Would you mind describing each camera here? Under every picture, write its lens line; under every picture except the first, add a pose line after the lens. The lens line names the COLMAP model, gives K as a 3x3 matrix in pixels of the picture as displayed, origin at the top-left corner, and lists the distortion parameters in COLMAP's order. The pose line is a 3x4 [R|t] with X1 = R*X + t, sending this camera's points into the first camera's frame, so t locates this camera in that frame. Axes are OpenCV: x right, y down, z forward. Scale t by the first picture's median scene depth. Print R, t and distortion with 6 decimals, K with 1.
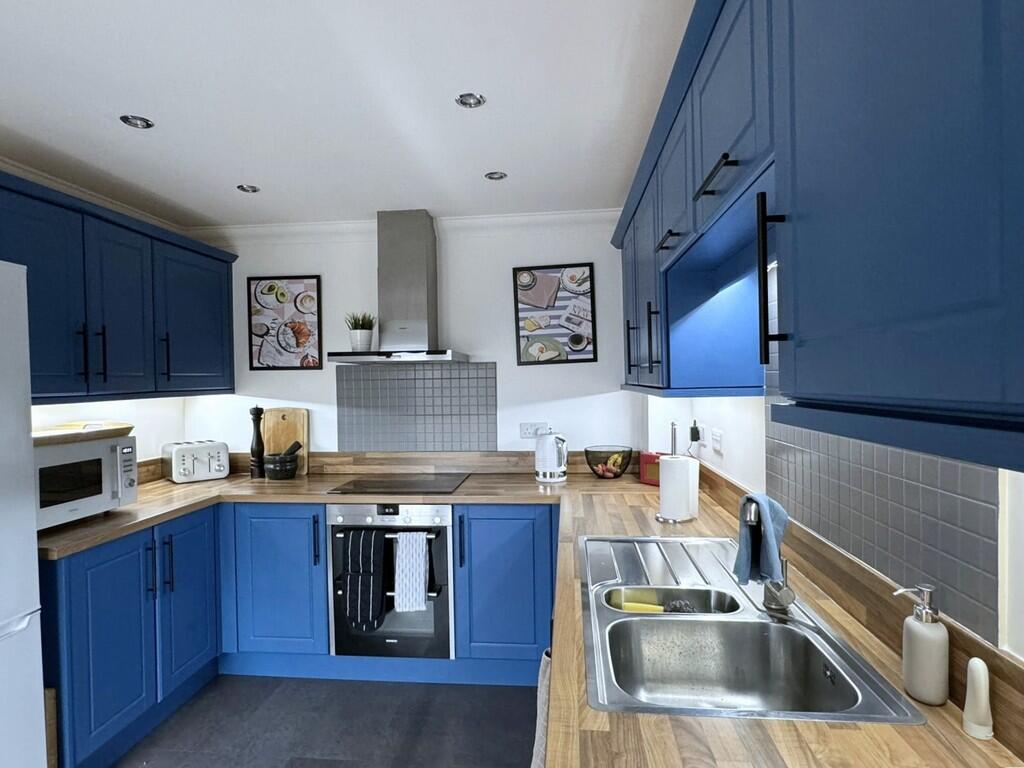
lens RADIAL K [[583.1, 0, 508.1], [0, 583.1, 385.5], [0, 0, 1]] dist [0.007655, 0.001137]
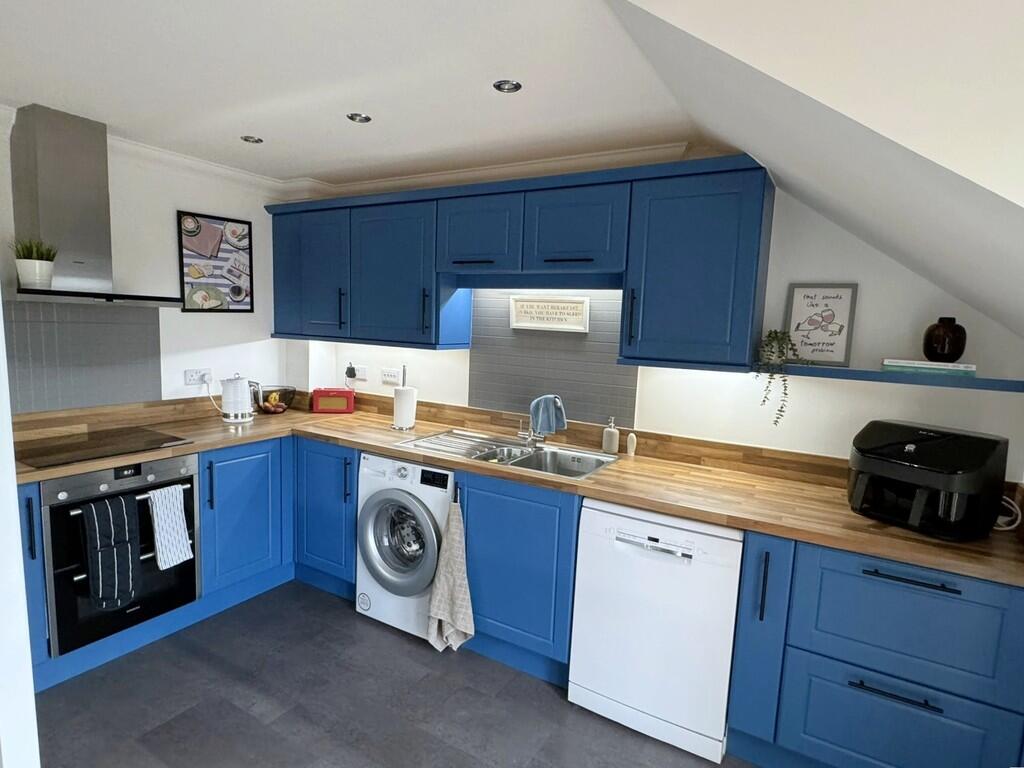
lens RADIAL K [[583.1, 0, 505.7], [0, 583.1, 384.8], [0, 0, 1]] dist [0.007655, 0.001137]
pose [[0.417970, -0.066845, 0.905998, -0.669442], [-0.034678, 0.995388, 0.089439, -0.019738], [-0.907799, -0.068801, 0.413724, 0.085644]]
